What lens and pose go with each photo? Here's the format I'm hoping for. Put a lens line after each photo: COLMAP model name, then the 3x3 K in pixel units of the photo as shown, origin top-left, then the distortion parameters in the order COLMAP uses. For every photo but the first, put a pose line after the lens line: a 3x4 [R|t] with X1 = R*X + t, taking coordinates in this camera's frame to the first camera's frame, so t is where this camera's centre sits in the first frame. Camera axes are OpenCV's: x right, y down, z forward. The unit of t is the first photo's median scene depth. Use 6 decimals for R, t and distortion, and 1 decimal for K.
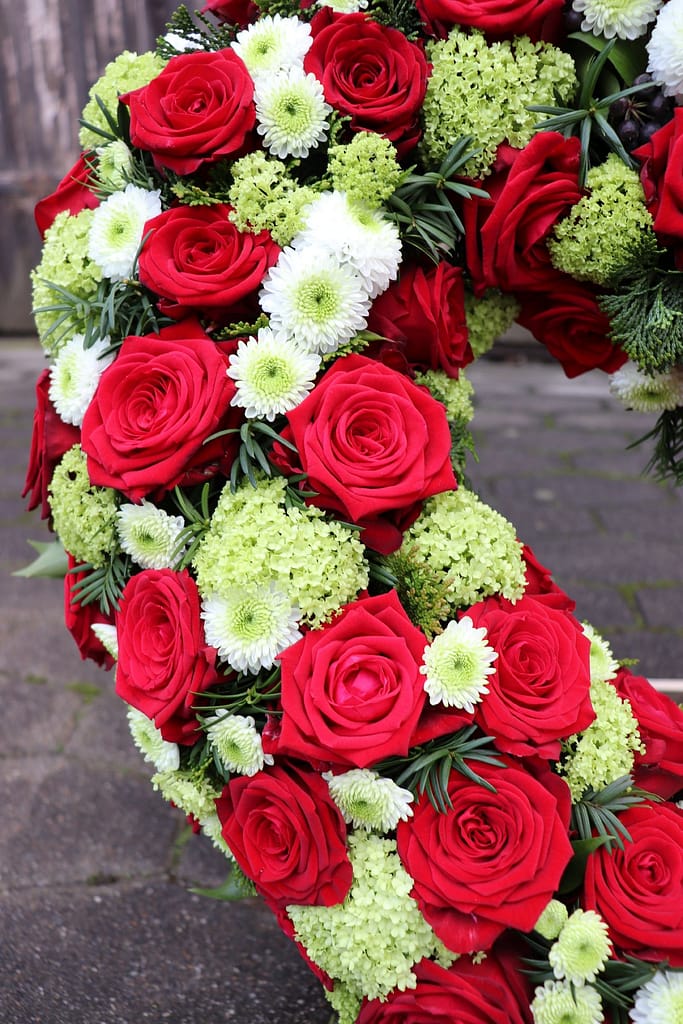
lens RADIAL K [[810.7, 0, 341.5], [0, 810.7, 512.0], [0, 0, 1]] dist [-0.154126, 0.103352]
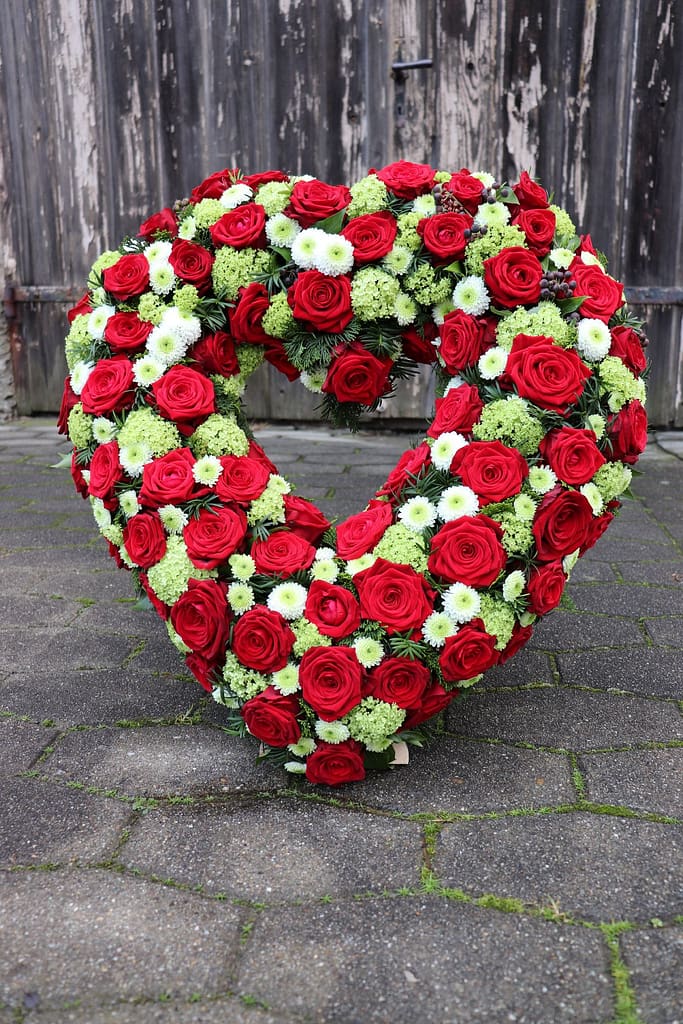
lens RADIAL K [[810.7, 0, 341.5], [0, 810.7, 512.0], [0, 0, 1]] dist [-0.154126, 0.103352]
pose [[0.999368, 0.006334, -0.034985, 0.655522], [-0.010563, 0.992466, -0.122065, 0.619878], [0.033948, 0.122357, 0.991905, -1.600106]]
